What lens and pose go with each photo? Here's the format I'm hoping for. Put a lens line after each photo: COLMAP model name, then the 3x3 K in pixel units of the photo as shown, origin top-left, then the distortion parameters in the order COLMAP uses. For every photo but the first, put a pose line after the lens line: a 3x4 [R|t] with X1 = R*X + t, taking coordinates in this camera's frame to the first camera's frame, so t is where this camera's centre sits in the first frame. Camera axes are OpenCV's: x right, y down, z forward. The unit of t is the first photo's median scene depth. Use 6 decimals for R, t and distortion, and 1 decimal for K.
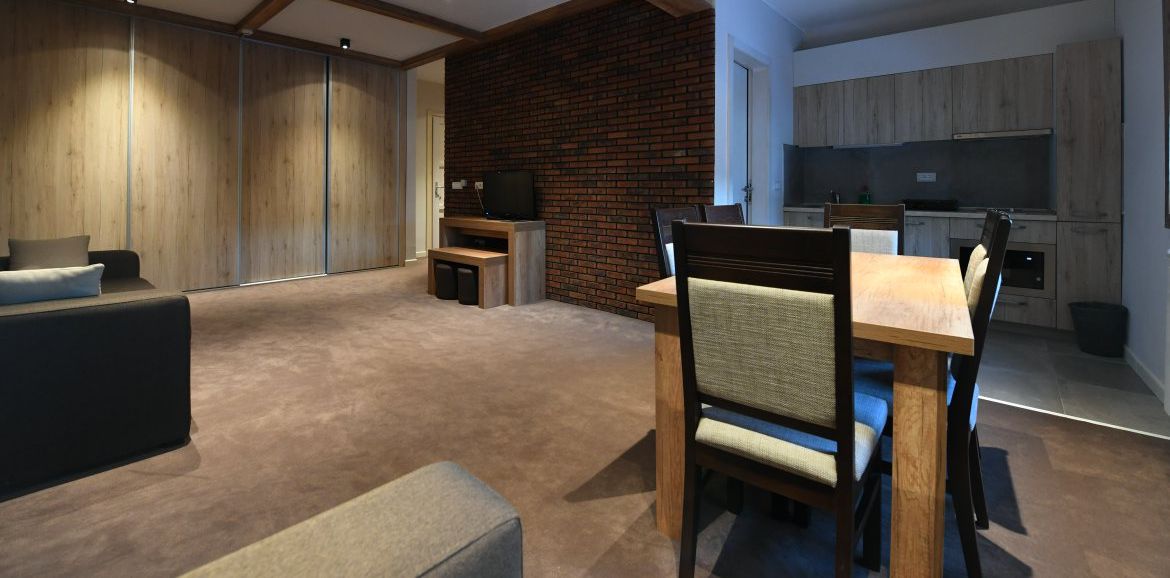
lens RADIAL K [[459.3, 0, 584.2], [0, 459.3, 186.6], [0, 0, 1]] dist [-0.019120, -0.000233]
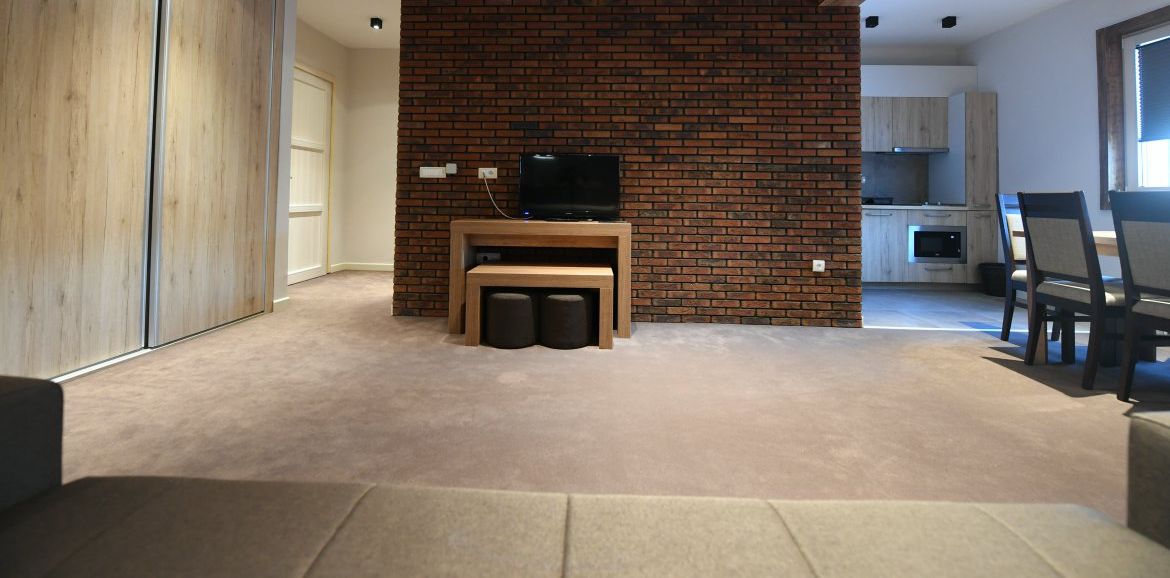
lens RADIAL K [[459.3, 0, 584.2], [0, 459.3, 186.6], [0, 0, 1]] dist [-0.019120, -0.000233]
pose [[0.783926, 0.024064, 0.620387, -0.658097], [-0.015045, 0.999691, -0.019766, 0.035222], [-0.620671, 0.006161, 0.784047, 0.464335]]
